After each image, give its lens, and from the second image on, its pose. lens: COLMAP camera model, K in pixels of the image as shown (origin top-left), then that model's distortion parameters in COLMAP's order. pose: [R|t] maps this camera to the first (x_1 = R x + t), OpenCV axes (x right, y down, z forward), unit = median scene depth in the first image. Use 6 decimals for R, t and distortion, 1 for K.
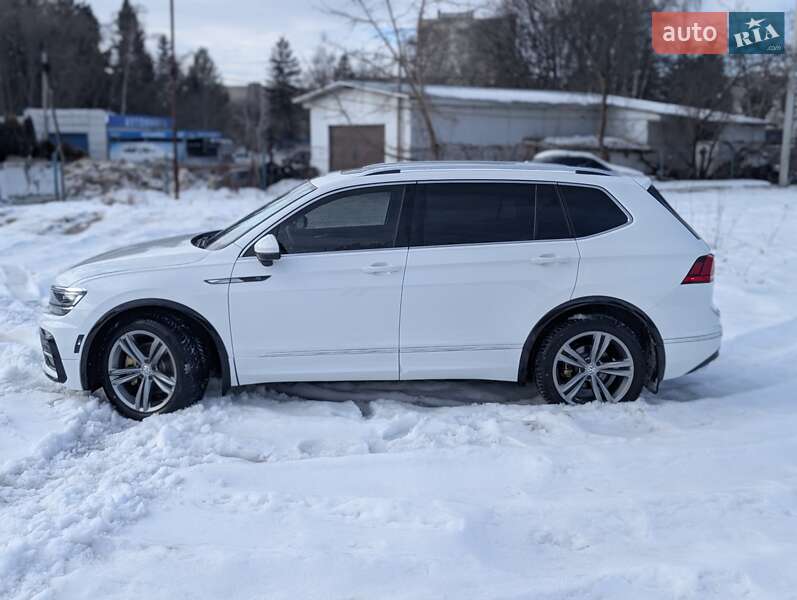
lens RADIAL K [[914.6, 0, 392.8], [0, 914.6, 304.5], [0, 0, 1]] dist [0.010830, 0.002391]
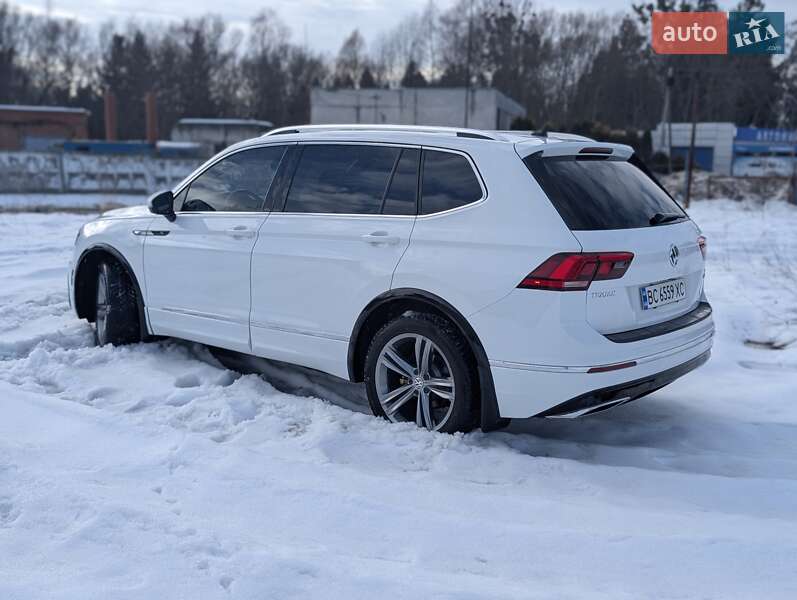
lens RADIAL K [[907.9, 0, 397.1], [0, 907.9, 306.5], [0, 0, 1]] dist [0.046407, -0.074838]
pose [[0.731039, 0.125962, -0.670609, 0.702512], [-0.139537, 0.989641, 0.033776, -0.017034], [0.667916, 0.068884, 0.741042, 0.397293]]
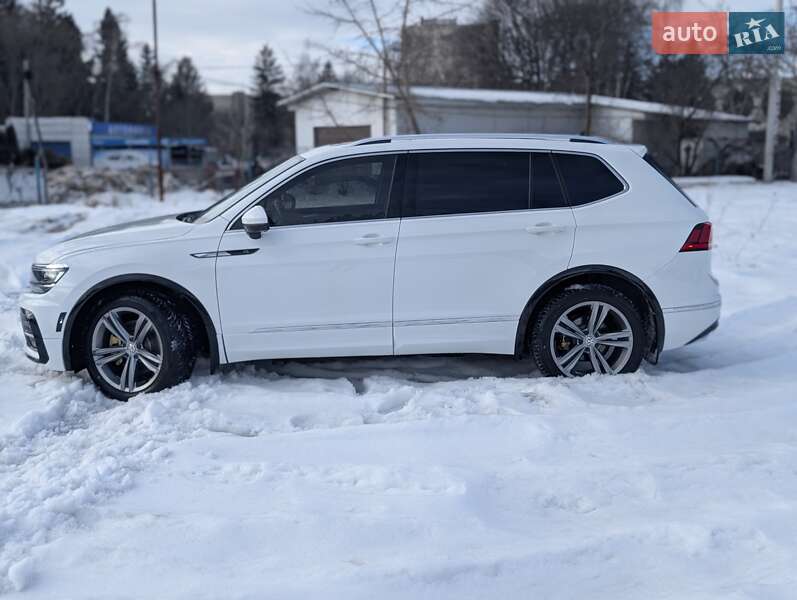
lens RADIAL K [[914.1, 0, 398.5], [0, 914.1, 300.0], [0, 0, 1]] dist [0.010532, -0.006482]
pose [[0.999669, -0.015773, 0.020342, -0.006005], [0.016075, 0.999762, -0.014735, 0.037463], [-0.020105, 0.015057, 0.999684, 0.026786]]
